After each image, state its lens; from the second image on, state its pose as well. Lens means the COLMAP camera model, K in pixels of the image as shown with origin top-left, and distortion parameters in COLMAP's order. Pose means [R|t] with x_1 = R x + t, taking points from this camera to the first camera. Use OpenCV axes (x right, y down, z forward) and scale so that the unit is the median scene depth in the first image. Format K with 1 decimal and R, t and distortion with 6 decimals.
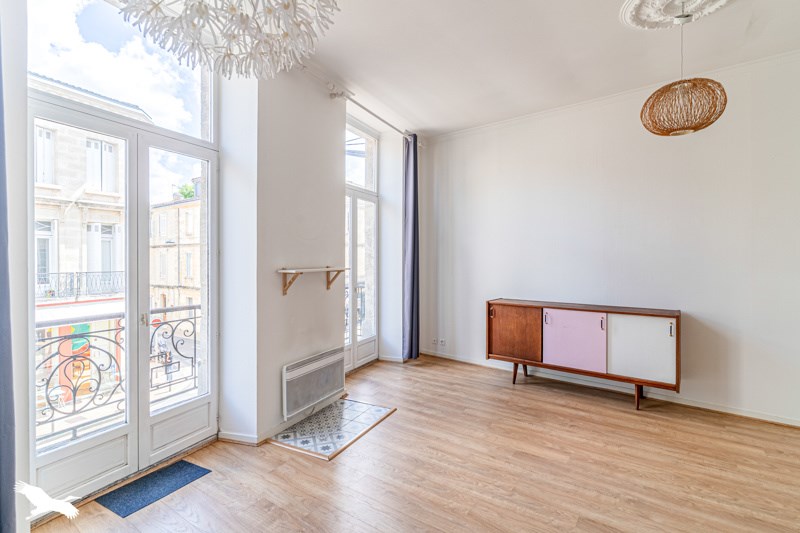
lens RADIAL K [[344.1, 0, 399.1], [0, 344.1, 261.3], [0, 0, 1]] dist [-0.001461, -0.000244]
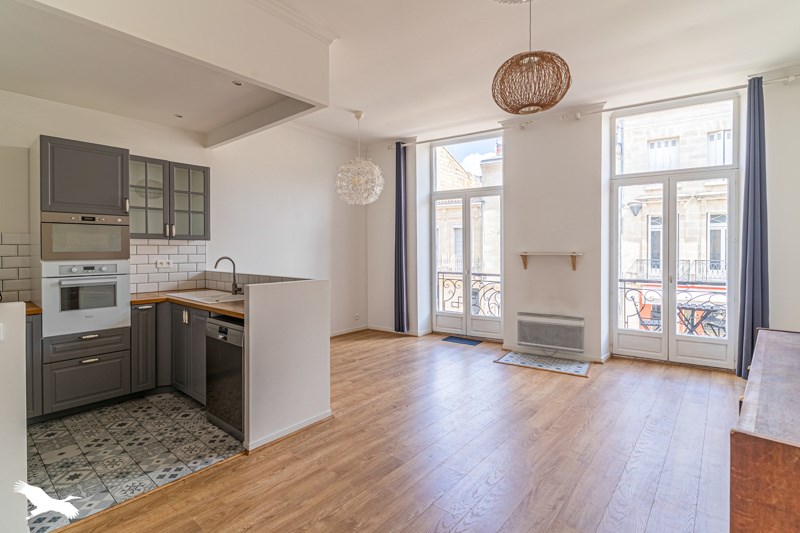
lens RADIAL K [[390.8, 0, 398.7], [0, 390.8, 250.3], [0, 0, 1]] dist [-0.004868, -0.001206]
pose [[-0.047042, 0.004357, -0.998883, 1.279638], [-0.006334, 0.999969, 0.004660, 0.006767], [0.998873, 0.006546, -0.047013, 0.422574]]
